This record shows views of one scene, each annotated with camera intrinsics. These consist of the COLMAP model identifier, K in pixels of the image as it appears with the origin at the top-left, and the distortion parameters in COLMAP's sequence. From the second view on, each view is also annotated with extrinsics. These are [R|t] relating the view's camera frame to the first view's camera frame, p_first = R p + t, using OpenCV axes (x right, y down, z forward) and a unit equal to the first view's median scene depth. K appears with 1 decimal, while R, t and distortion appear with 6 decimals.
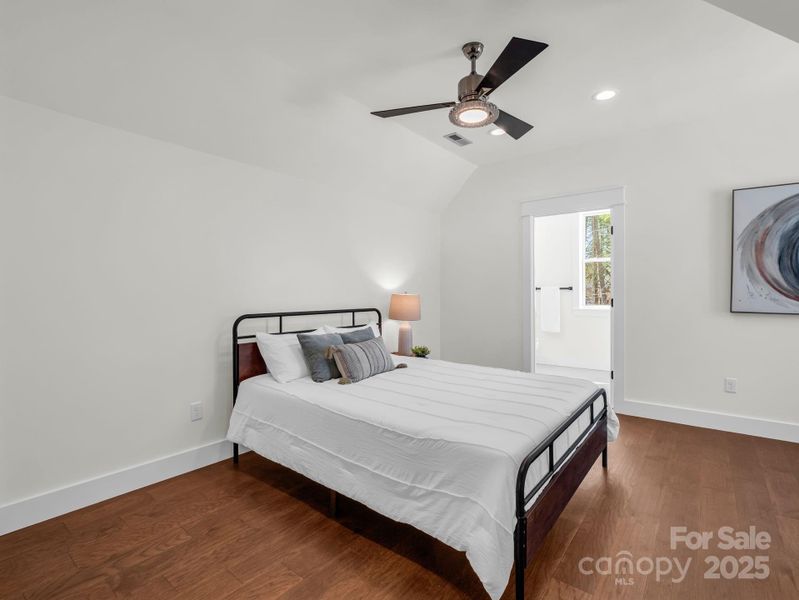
lens RADIAL K [[395.2, 0, 400.1], [0, 395.2, 295.6], [0, 0, 1]] dist [-0.023645, -0.000137]
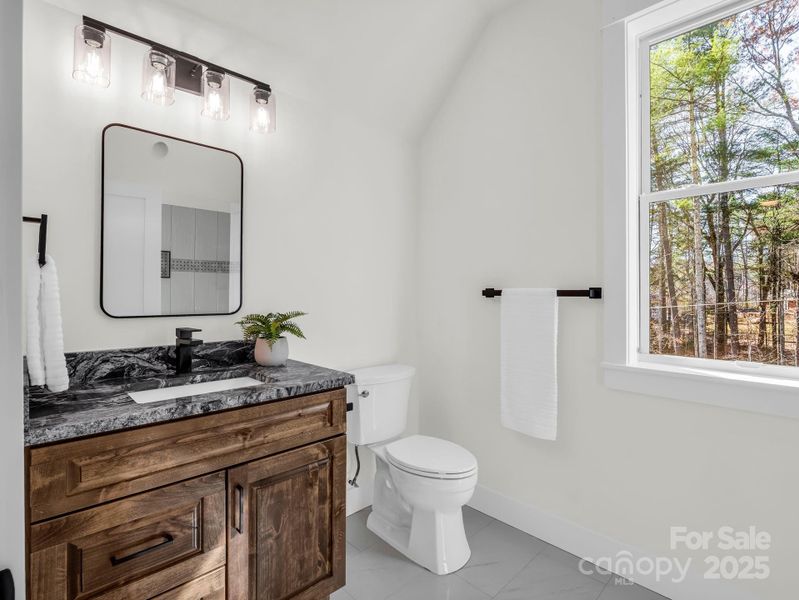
lens RADIAL K [[395.2, 0, 400.1], [0, 395.2, 295.6], [0, 0, 1]] dist [-0.023645, -0.000137]
pose [[0.991669, 0.015848, -0.127833, 0.326463], [-0.017384, 0.999789, -0.010905, -0.010607], [0.127634, 0.013037, 0.991736, 0.693338]]
